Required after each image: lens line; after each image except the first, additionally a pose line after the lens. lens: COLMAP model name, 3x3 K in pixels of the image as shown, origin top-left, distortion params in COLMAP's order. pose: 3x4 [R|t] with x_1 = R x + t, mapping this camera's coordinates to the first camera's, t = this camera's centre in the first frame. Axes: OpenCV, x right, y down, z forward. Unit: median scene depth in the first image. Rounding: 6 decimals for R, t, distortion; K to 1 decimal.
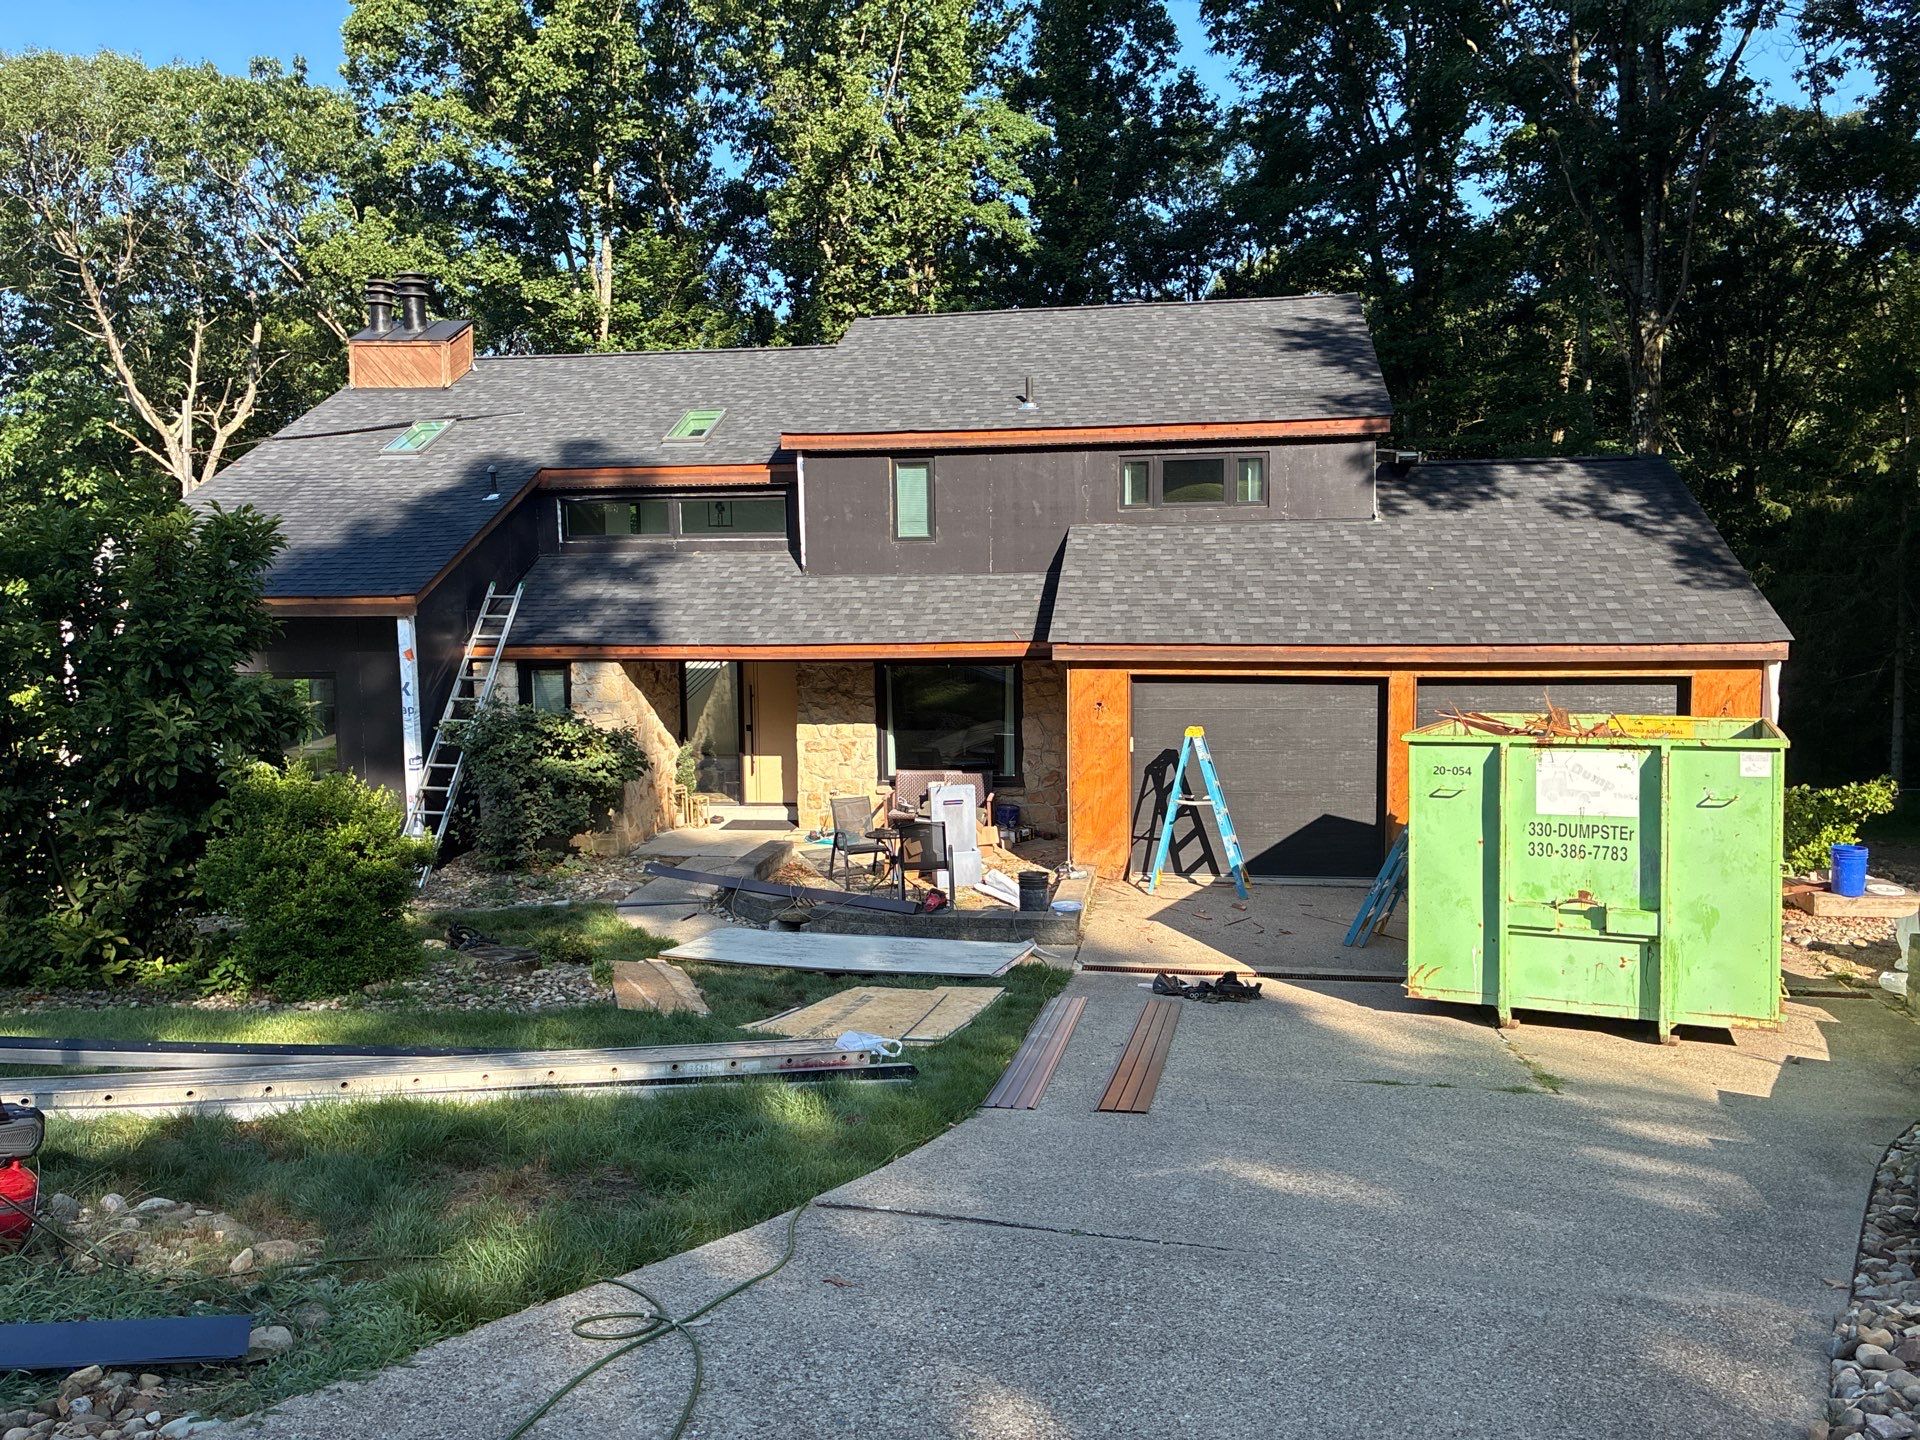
lens RADIAL K [[1465.9, 0, 971.5], [0, 1465.9, 708.6], [0, 0, 1]] dist [0.039141, -0.048171]
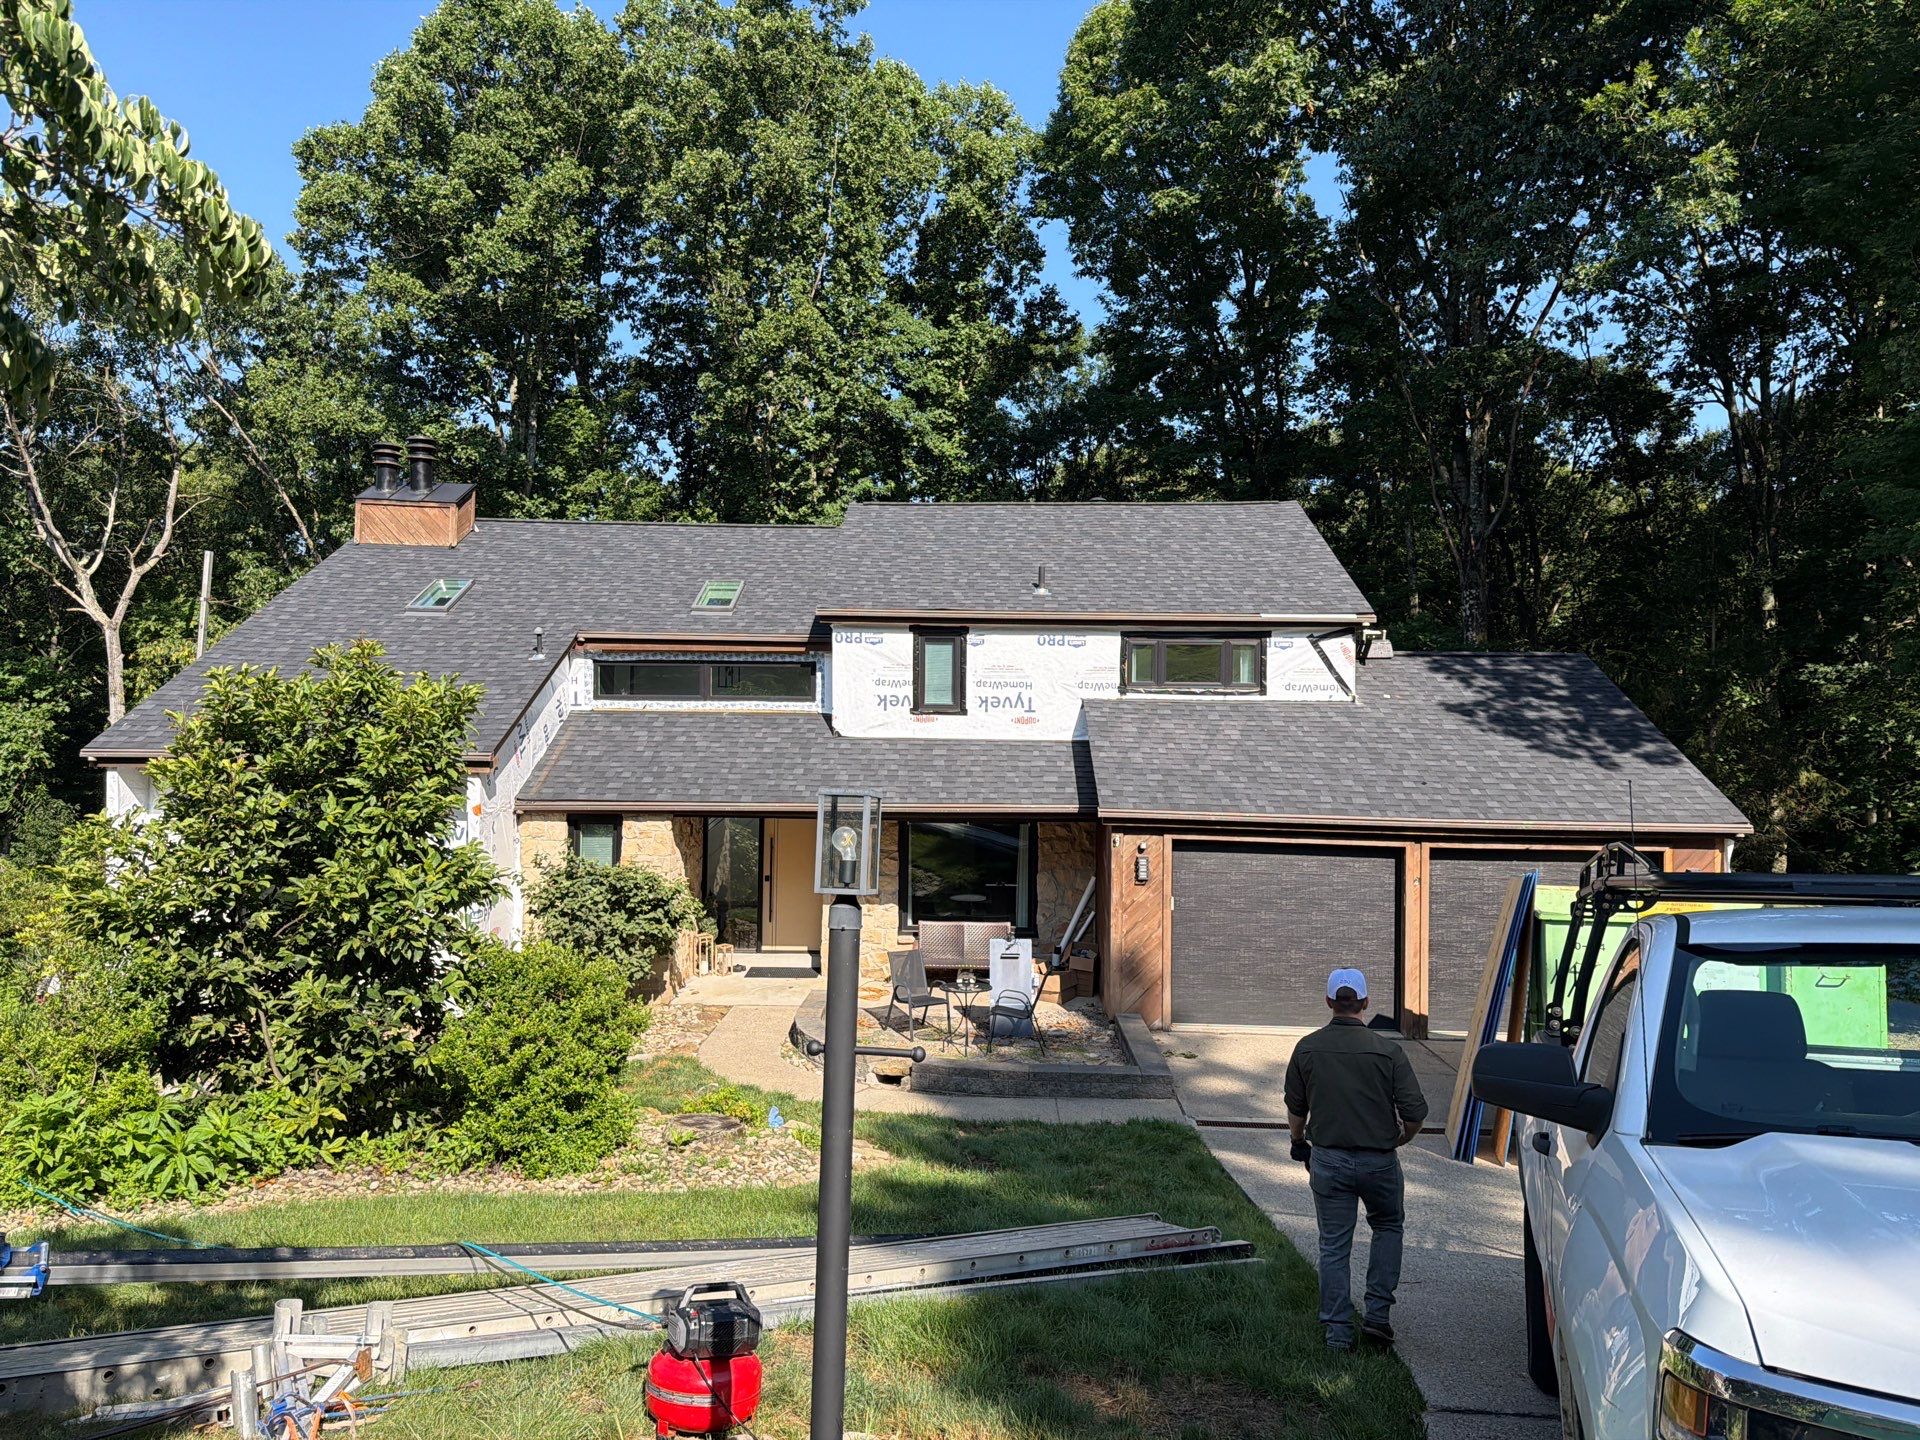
lens RADIAL K [[1346.4, 0, 938.0], [0, 1346.4, 722.9], [0, 0, 1]] dist [0.069769, -0.089873]
pose [[0.991476, 0.024749, 0.127914, -0.085102], [-0.013646, 0.996118, -0.086961, -0.008733], [-0.129569, 0.084474, 0.987966, 0.007814]]
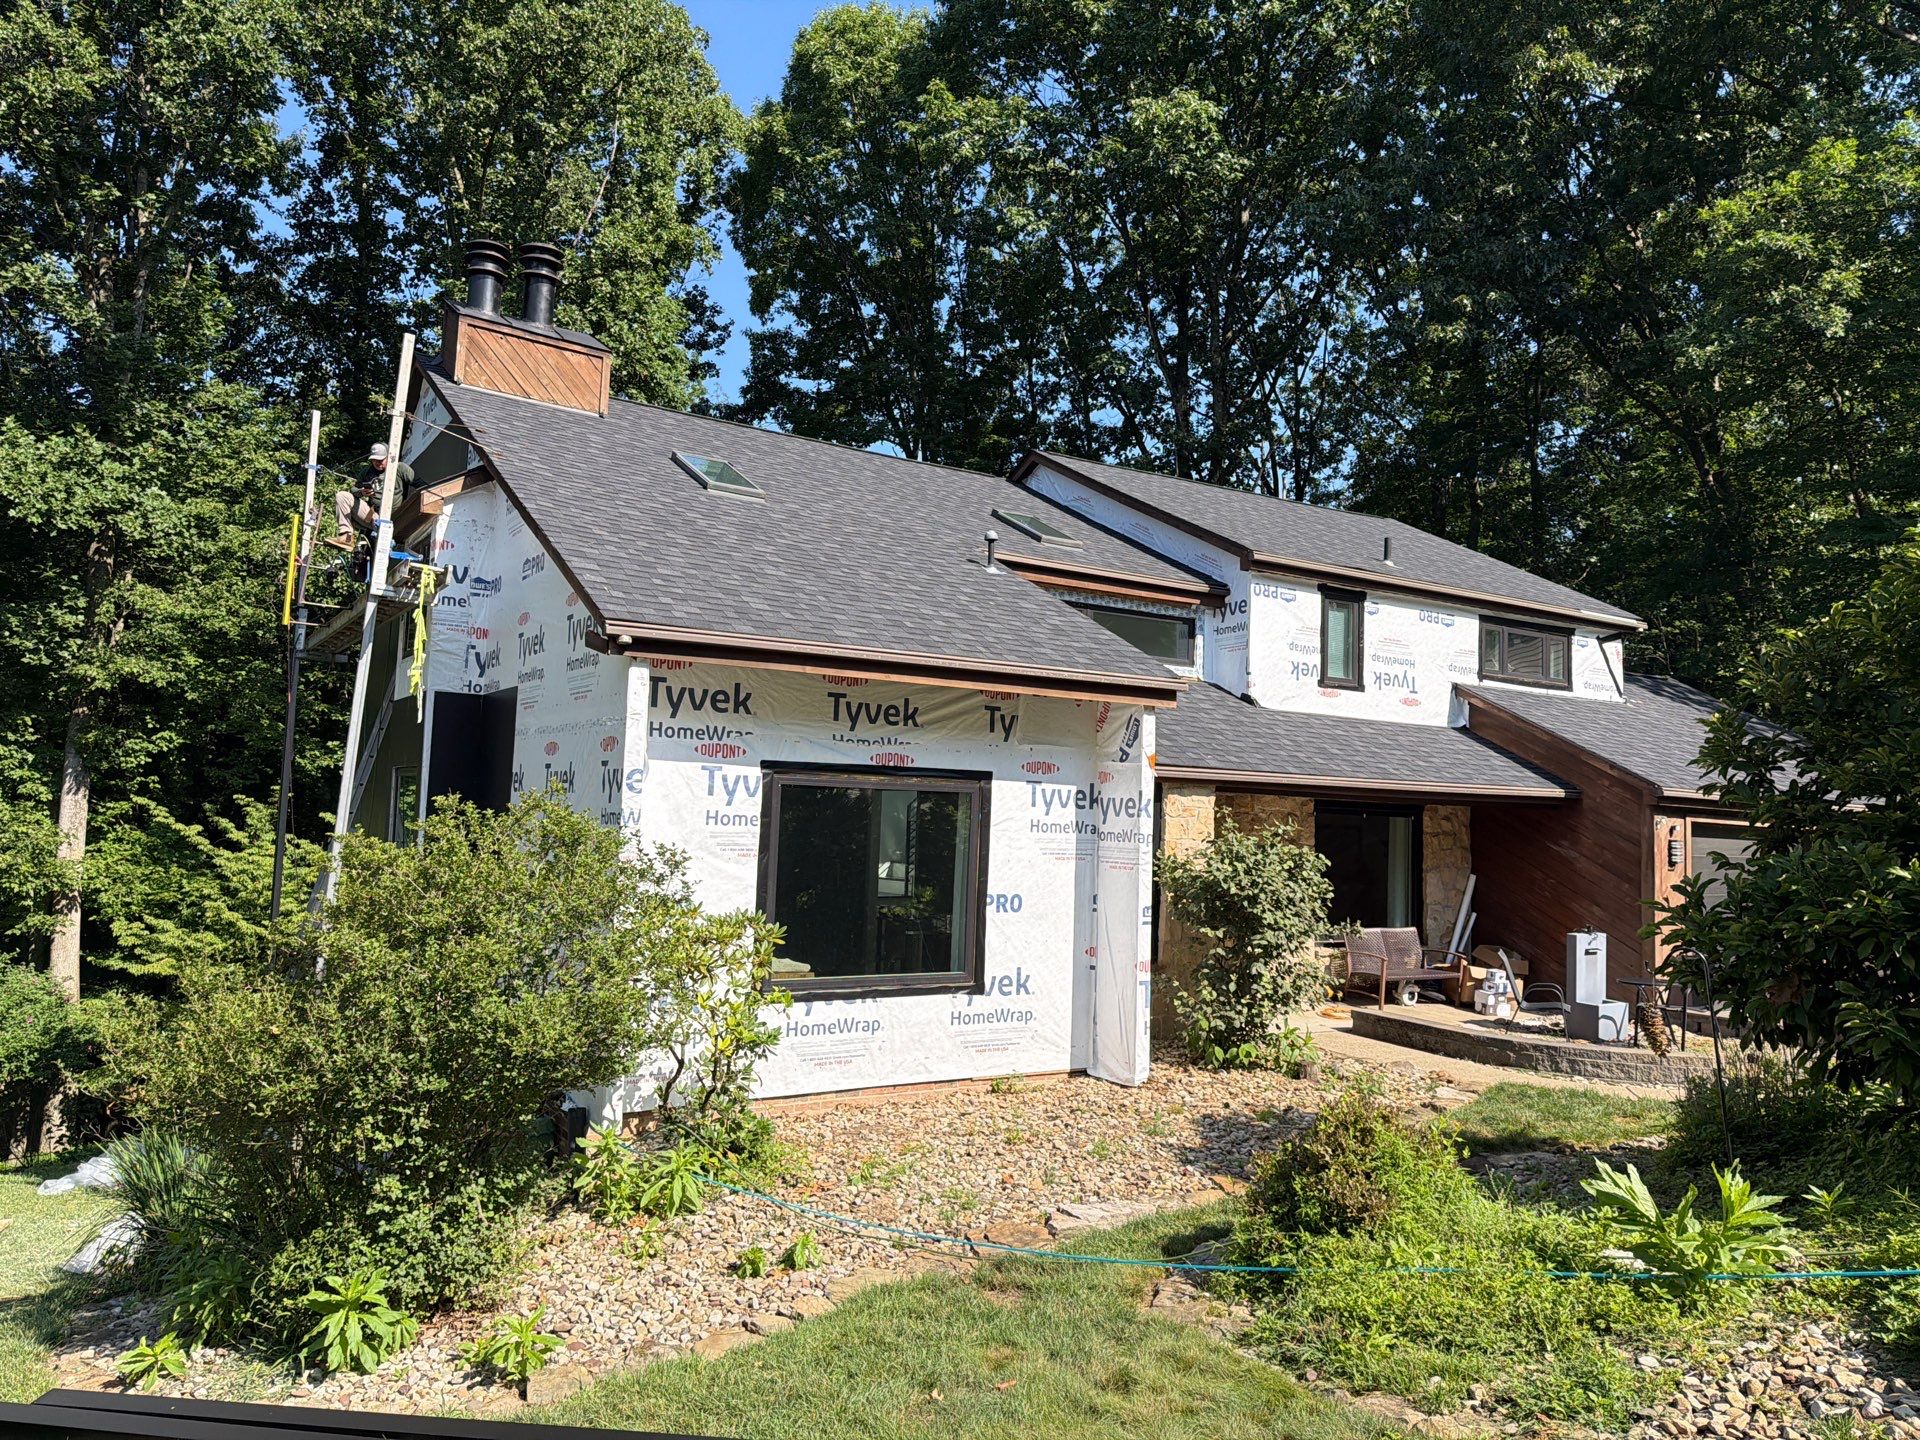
lens RADIAL K [[1346.4, 0, 945.9], [0, 1346.4, 717.6], [0, 0, 1]] dist [0.069769, -0.089873]
pose [[0.763999, 0.088293, 0.639148, -0.402915], [0.012490, 0.988384, -0.151466, 0.018973], [-0.645097, 0.123703, 0.754021, 0.259096]]
